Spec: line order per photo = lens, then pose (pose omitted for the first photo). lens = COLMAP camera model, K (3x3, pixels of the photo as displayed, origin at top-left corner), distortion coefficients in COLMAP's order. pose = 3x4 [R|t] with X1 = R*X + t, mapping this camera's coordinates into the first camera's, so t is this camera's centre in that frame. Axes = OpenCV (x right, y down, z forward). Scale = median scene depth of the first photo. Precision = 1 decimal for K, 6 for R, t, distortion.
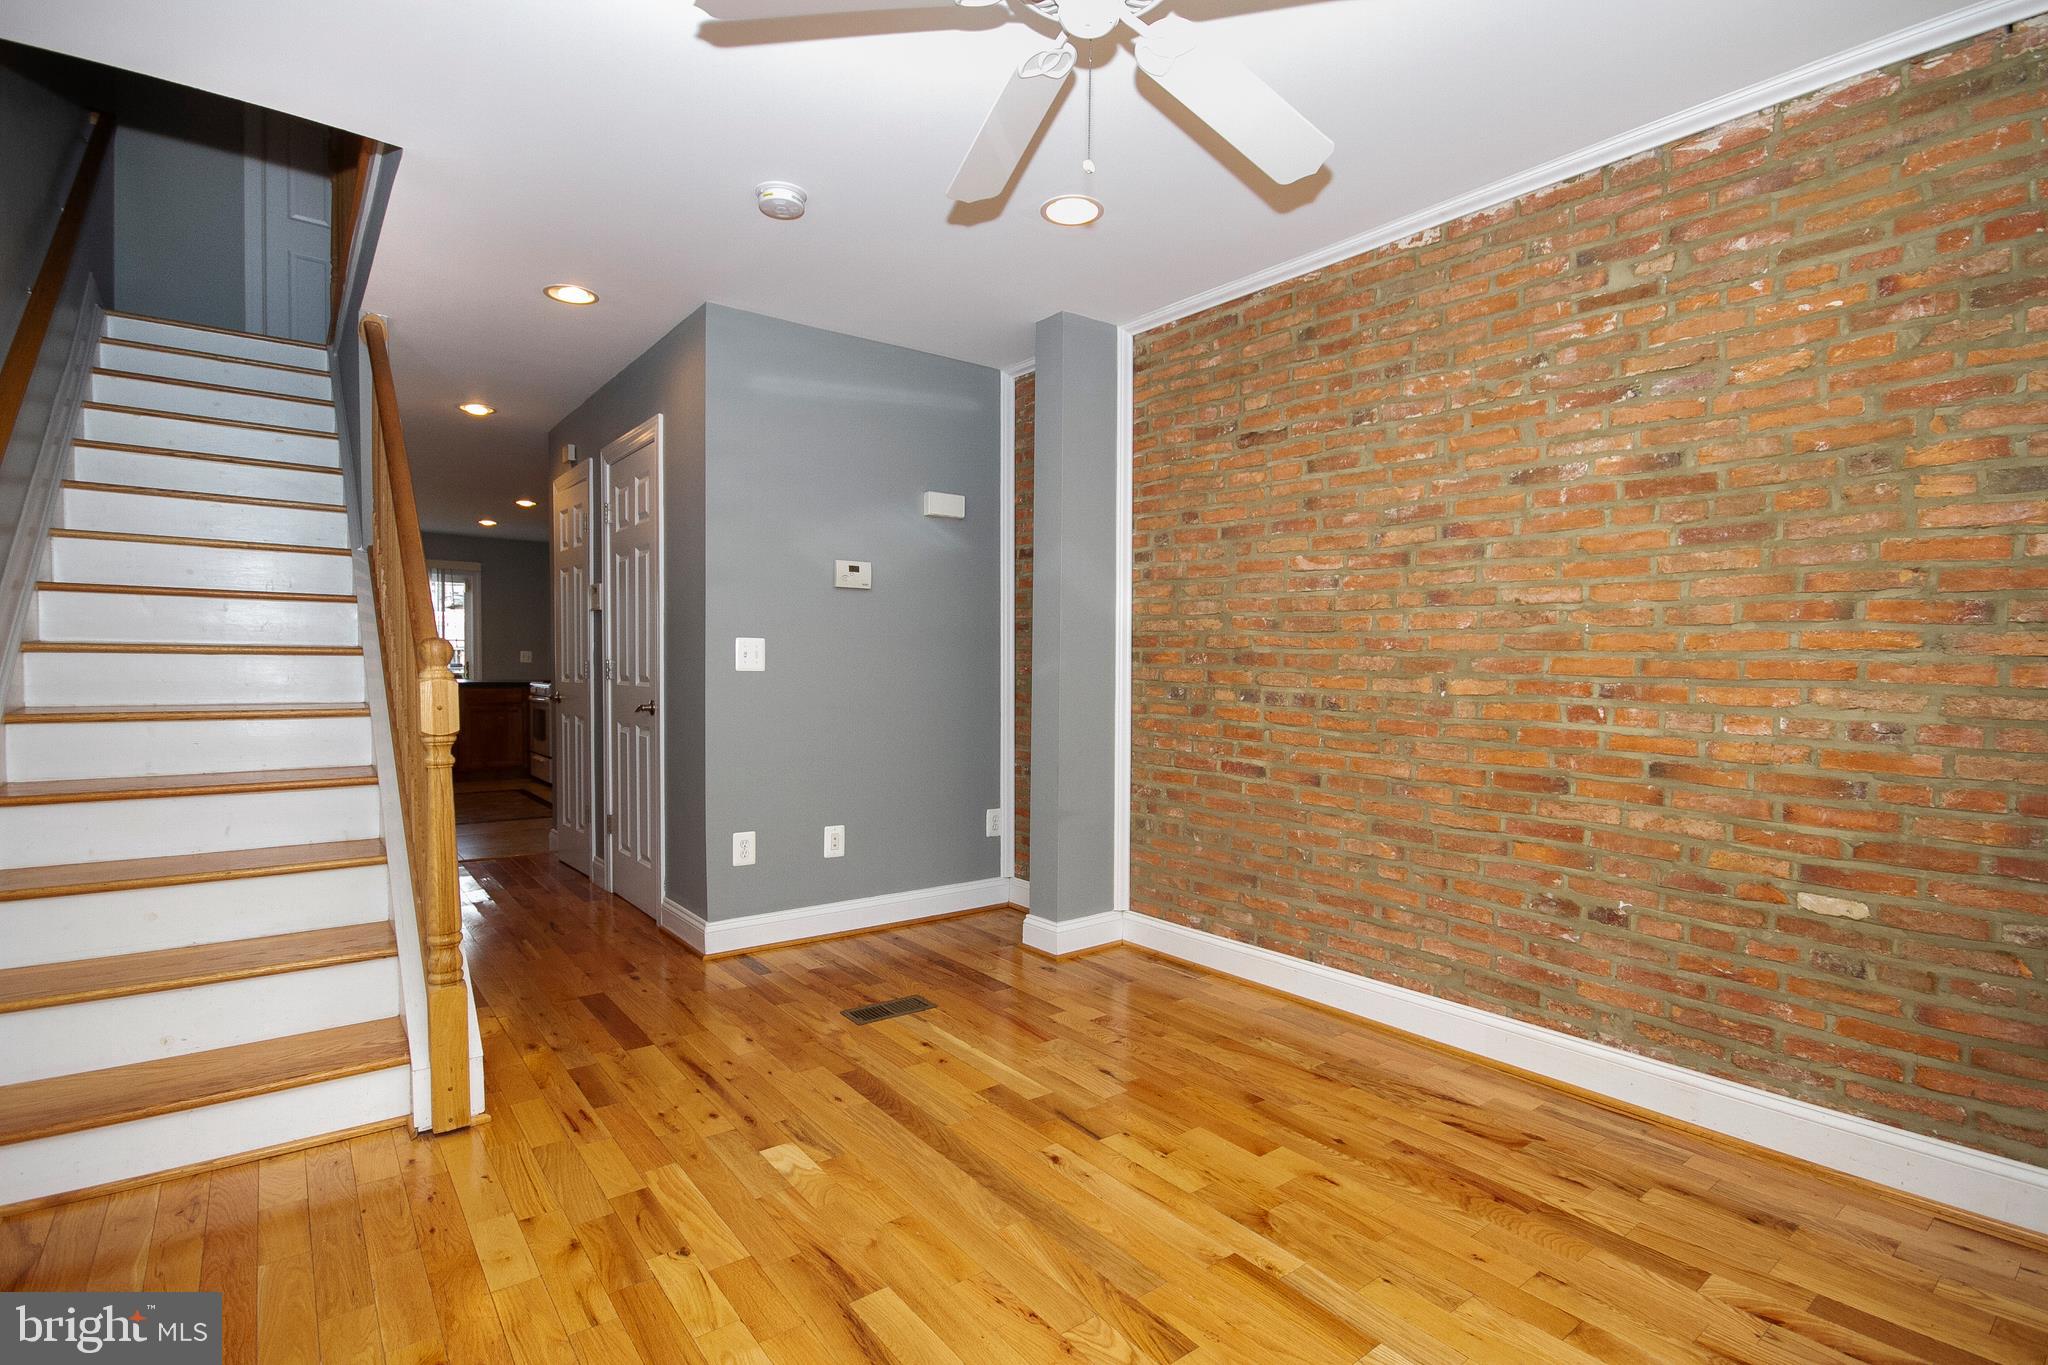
lens RADIAL K [[979.2, 0, 1013.5], [0, 979.2, 692.1], [0, 0, 1]] dist [-0.001057, -0.000445]
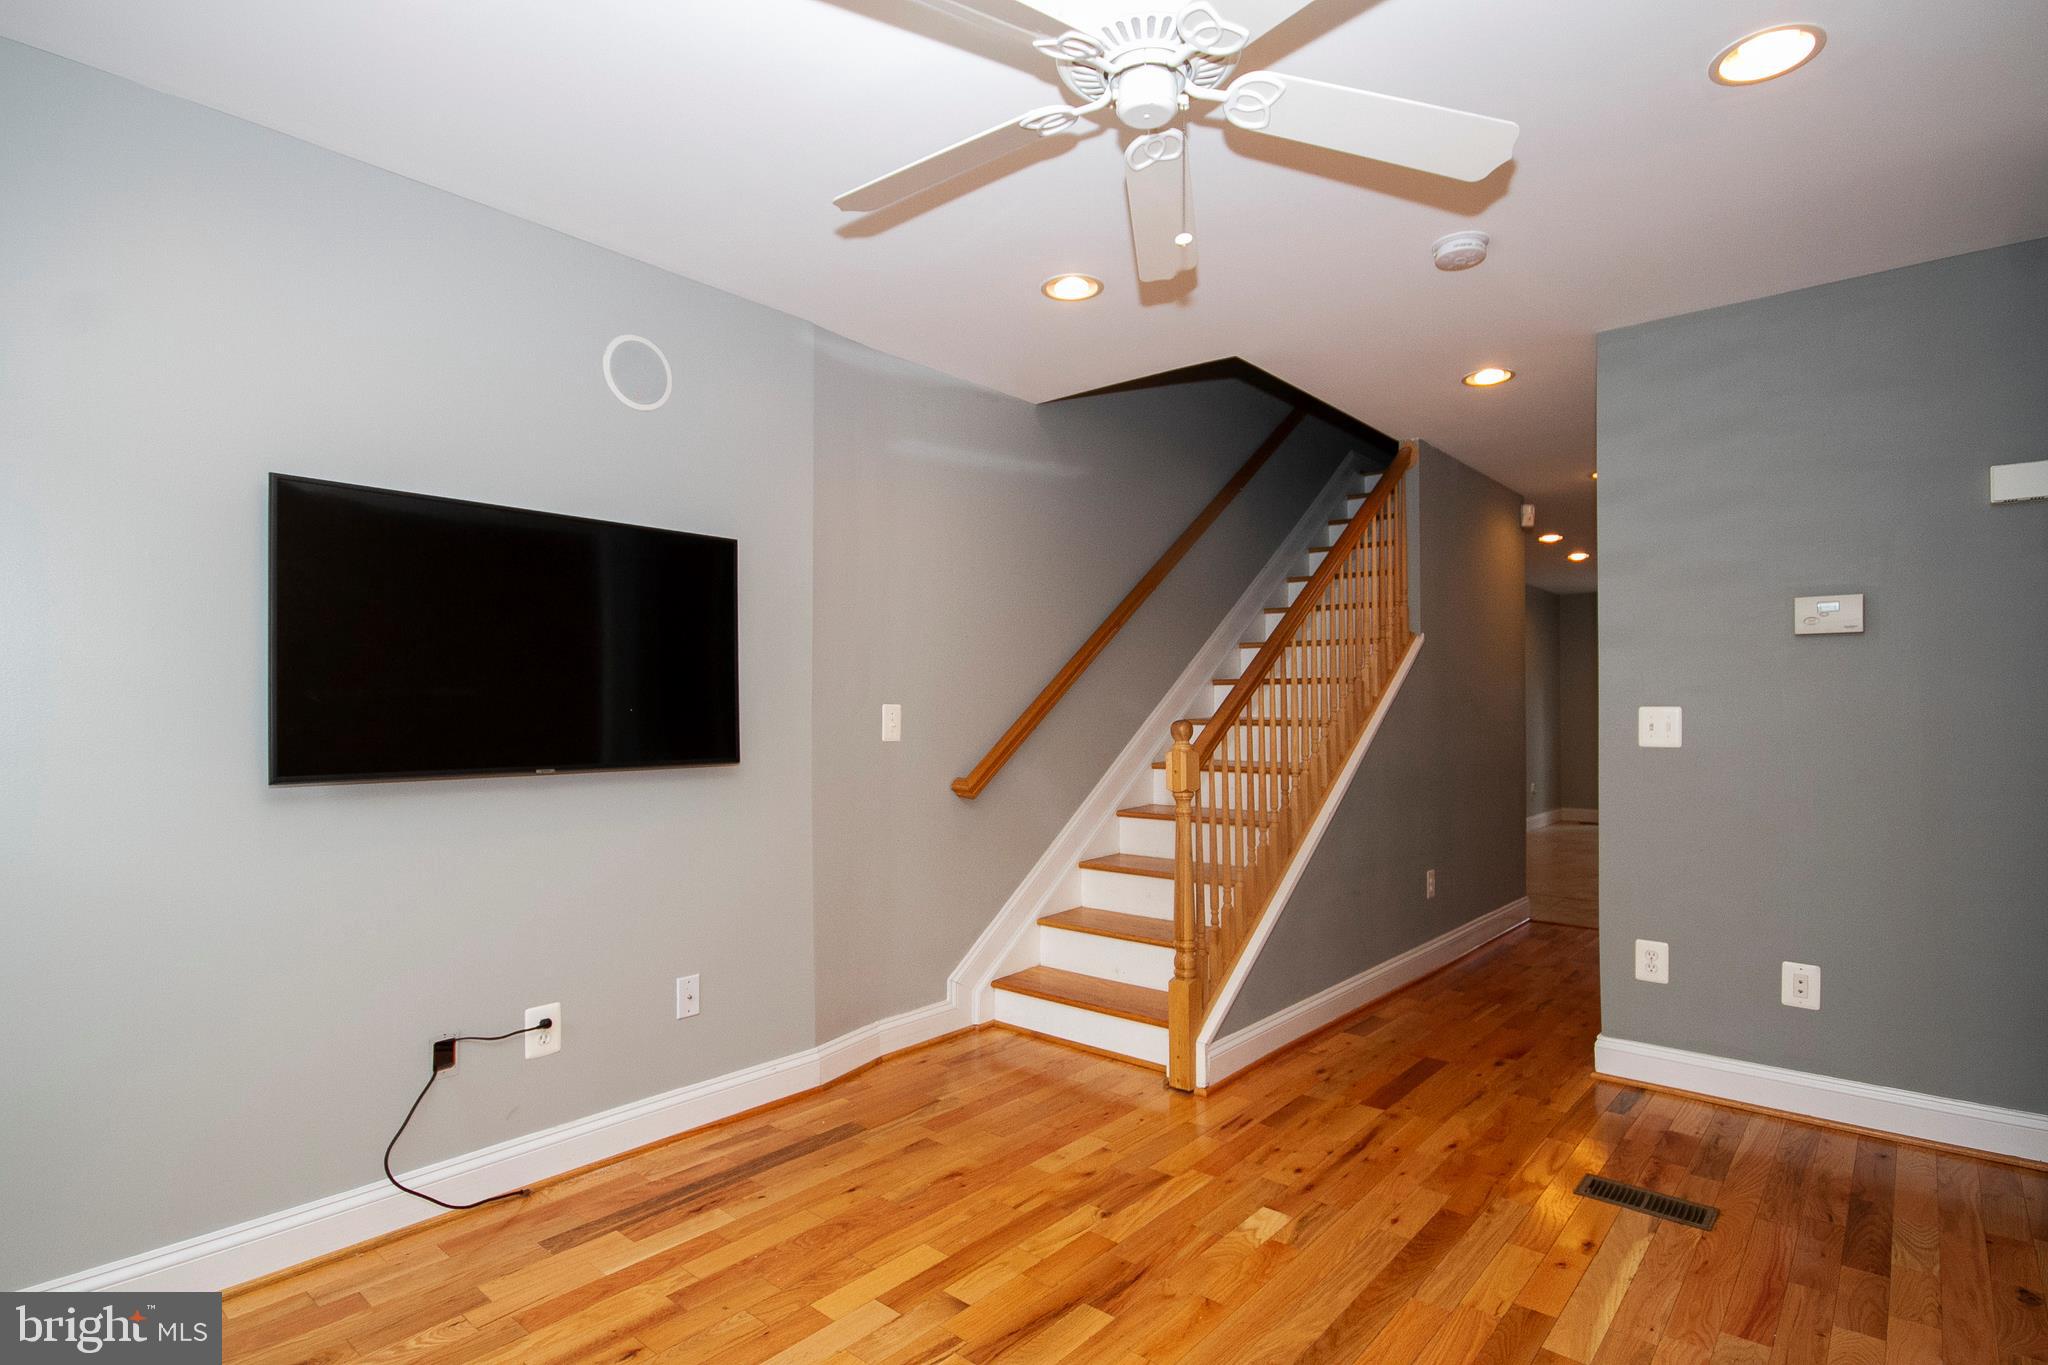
lens RADIAL K [[1015.3, 0, 1027.1], [0, 1015.3, 711.4], [0, 0, 1]] dist [-0.002776, -0.000877]
pose [[0.204815, -0.010362, -0.978746, 0.626420], [-0.021840, 0.999647, -0.015154, -0.036338], [0.978557, 0.024480, 0.204516, 0.417338]]
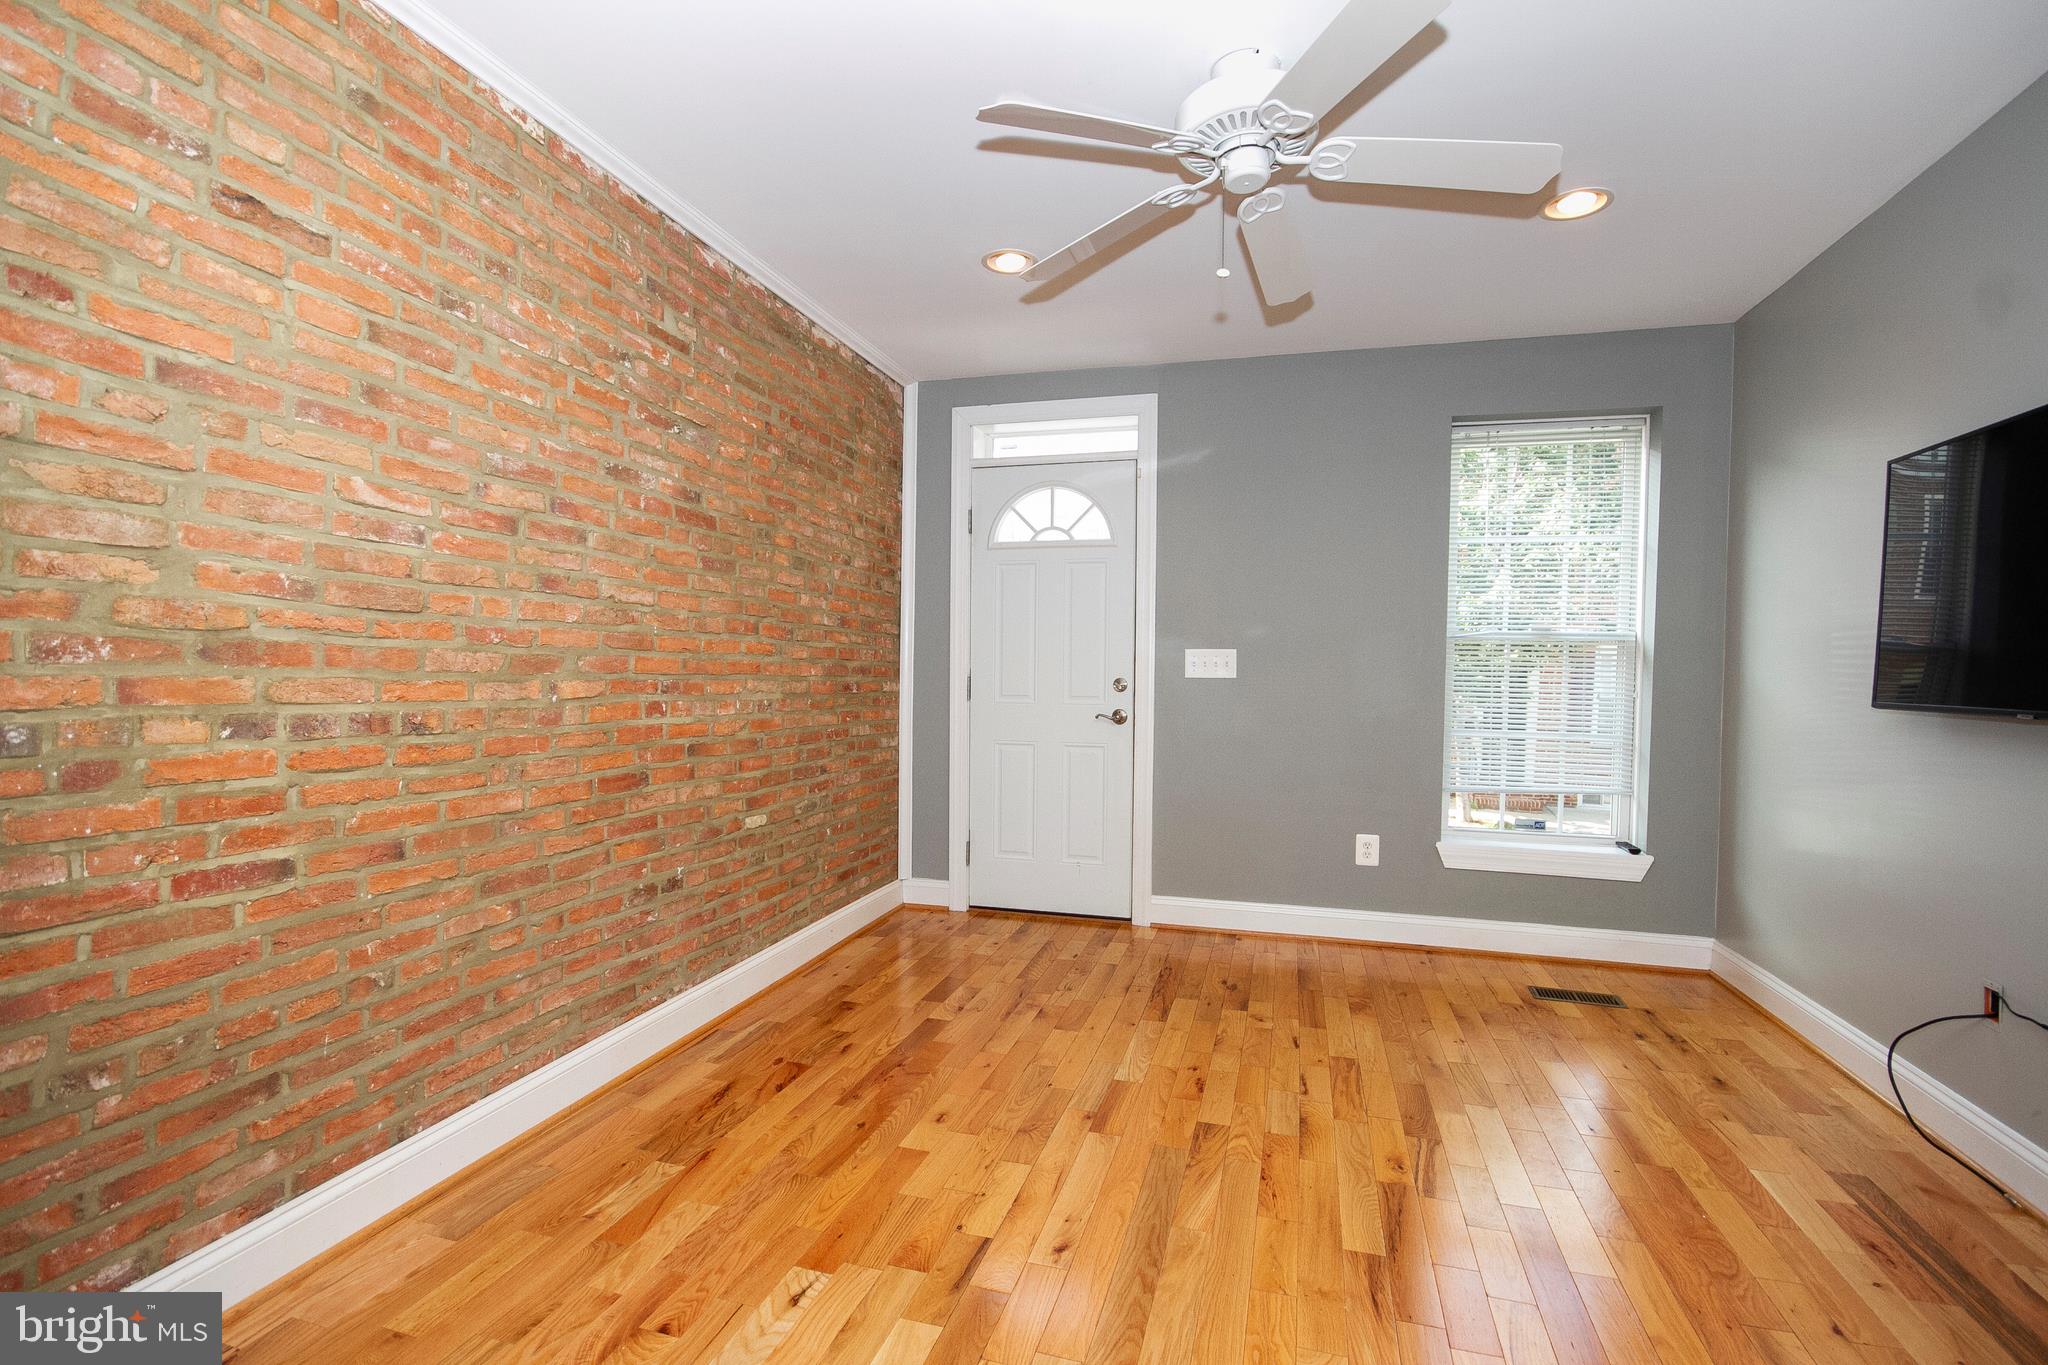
lens RADIAL K [[979.2, 0, 1013.5], [0, 979.2, 692.1], [0, 0, 1]] dist [-0.001057, -0.000445]
pose [[-0.594879, -0.037708, 0.802930, -0.488522], [0.005873, 0.998669, 0.051251, -0.046343], [-0.803794, 0.035204, -0.593866, 1.230642]]
